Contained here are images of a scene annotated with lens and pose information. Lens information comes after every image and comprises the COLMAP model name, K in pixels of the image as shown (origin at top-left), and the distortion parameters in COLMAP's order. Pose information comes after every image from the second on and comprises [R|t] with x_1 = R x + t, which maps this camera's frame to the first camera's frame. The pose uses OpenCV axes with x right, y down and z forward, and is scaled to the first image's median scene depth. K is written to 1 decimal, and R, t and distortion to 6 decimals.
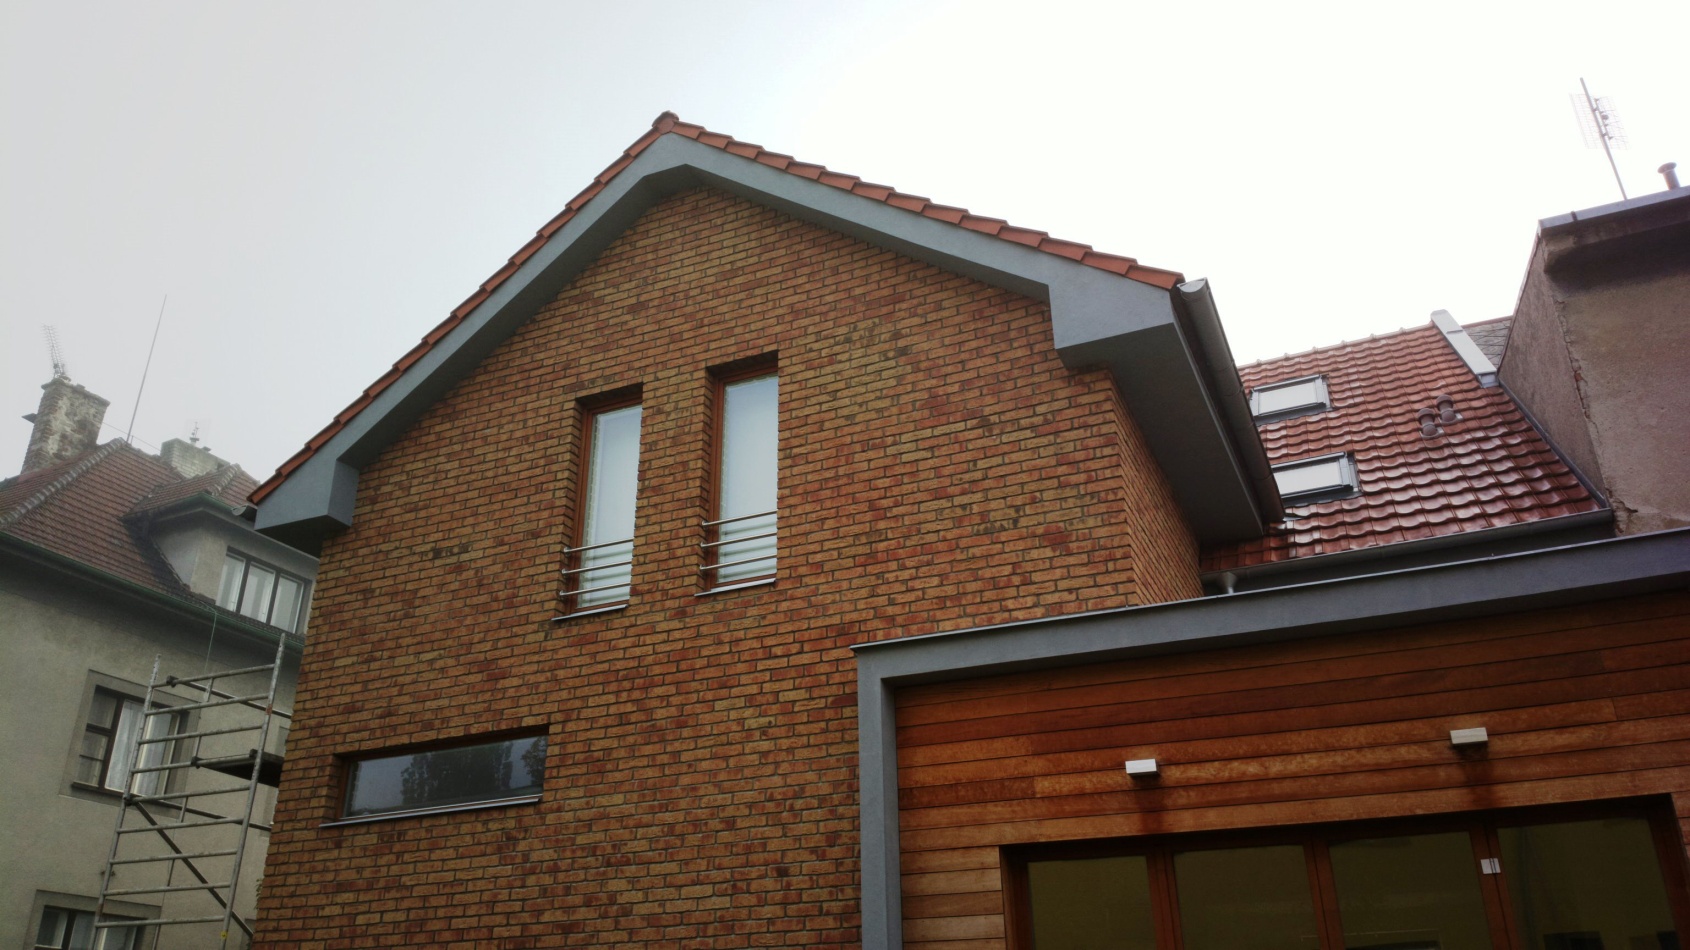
lens RADIAL K [[1257.9, 0, 841.0], [0, 1257.9, 473.1], [0, 0, 1]] dist [0.155104, -0.248601]
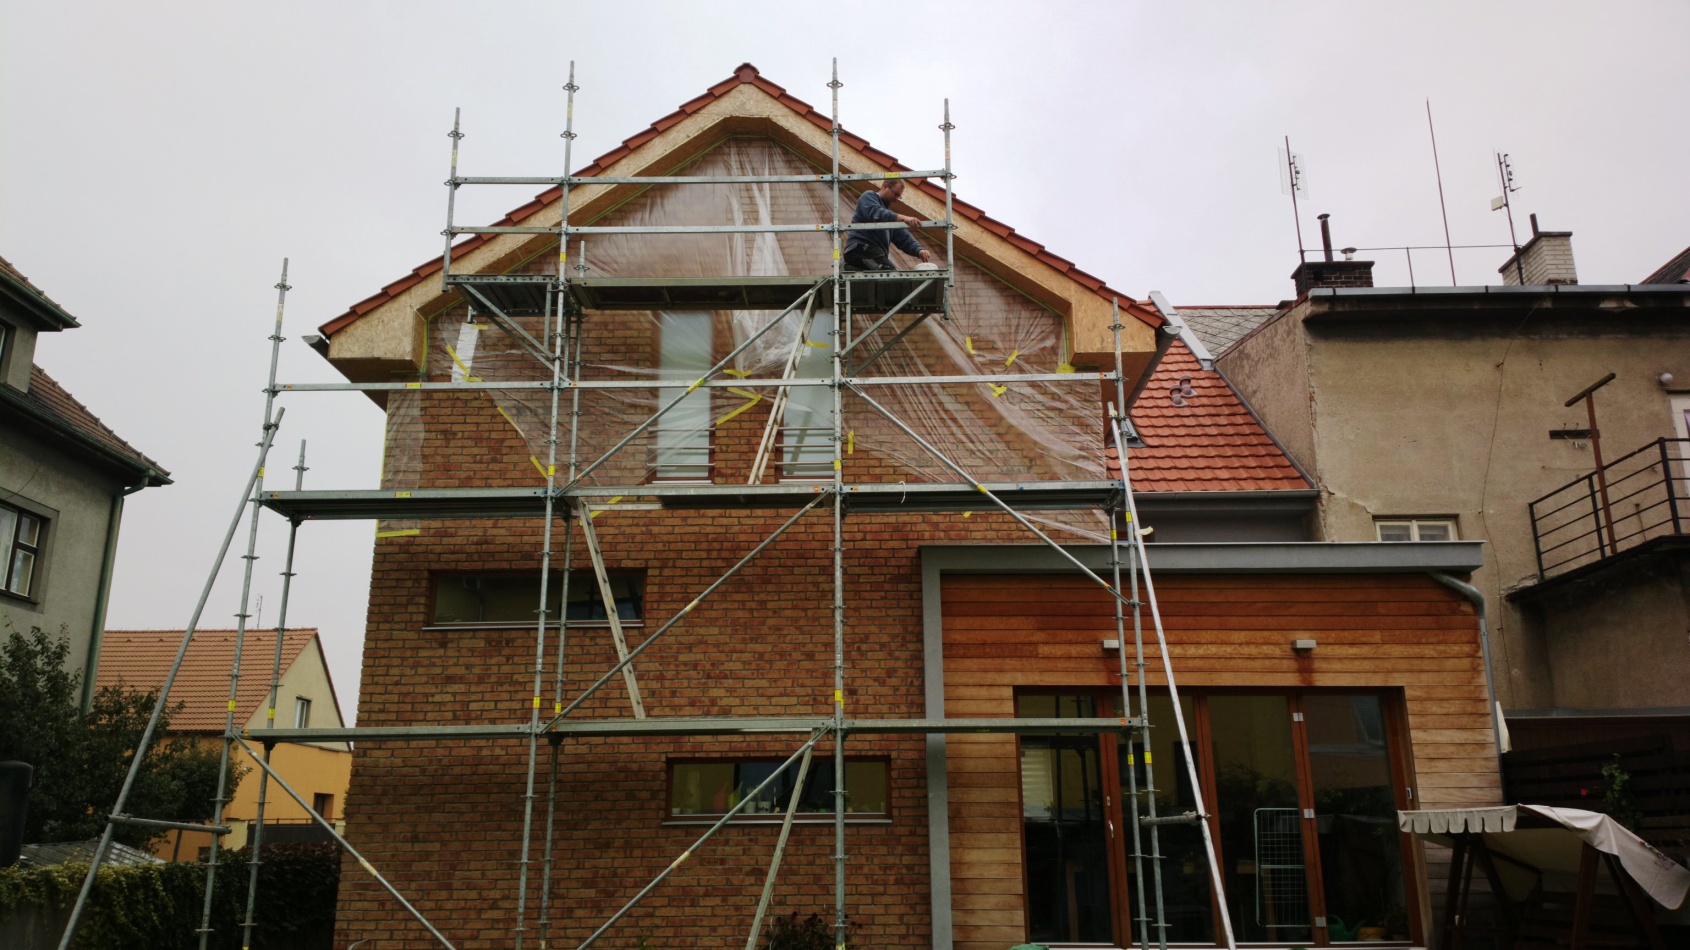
lens RADIAL K [[1257.9, 0, 853.2], [0, 1257.9, 475.8], [0, 0, 1]] dist [0.155104, -0.248601]
pose [[0.915725, 0.114369, 0.385186, -0.541807], [-0.175165, 0.976375, 0.126526, -0.090929], [-0.361615, -0.183334, 0.914124, -0.220591]]
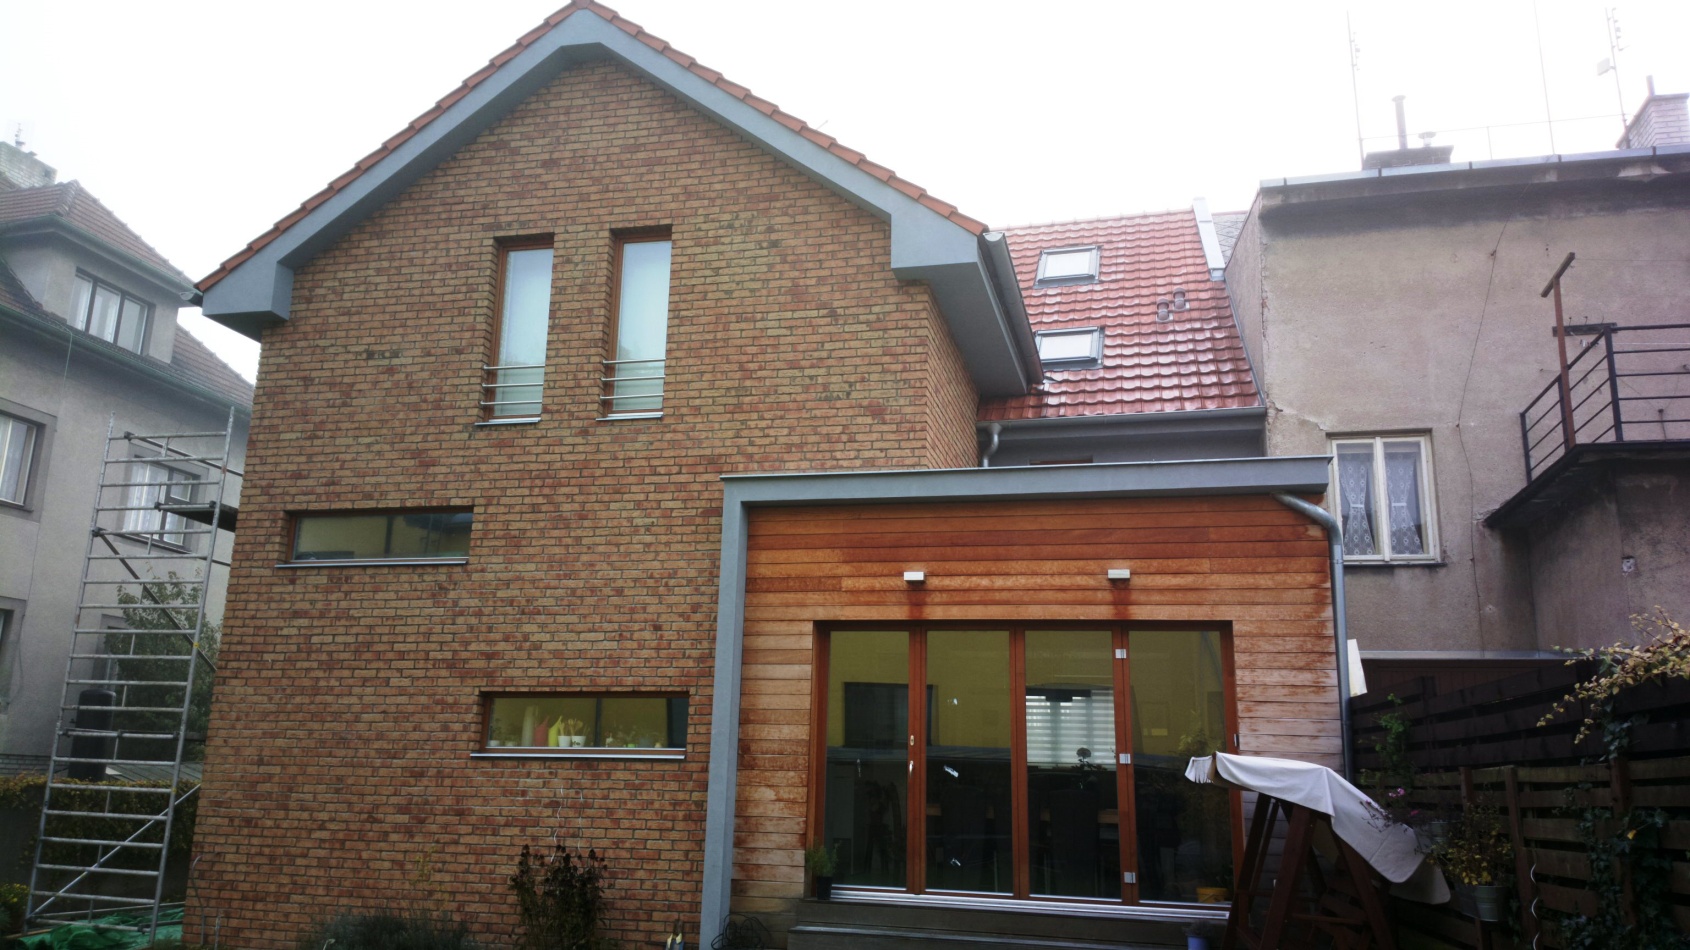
lens RADIAL K [[1257.9, 0, 849.0], [0, 1257.9, 479.8], [0, 0, 1]] dist [0.155104, -0.248601]
pose [[0.982594, 0.075552, 0.169710, -0.076273], [-0.109754, 0.973170, 0.202223, -0.132251], [-0.149878, -0.217330, 0.964523, -0.298894]]
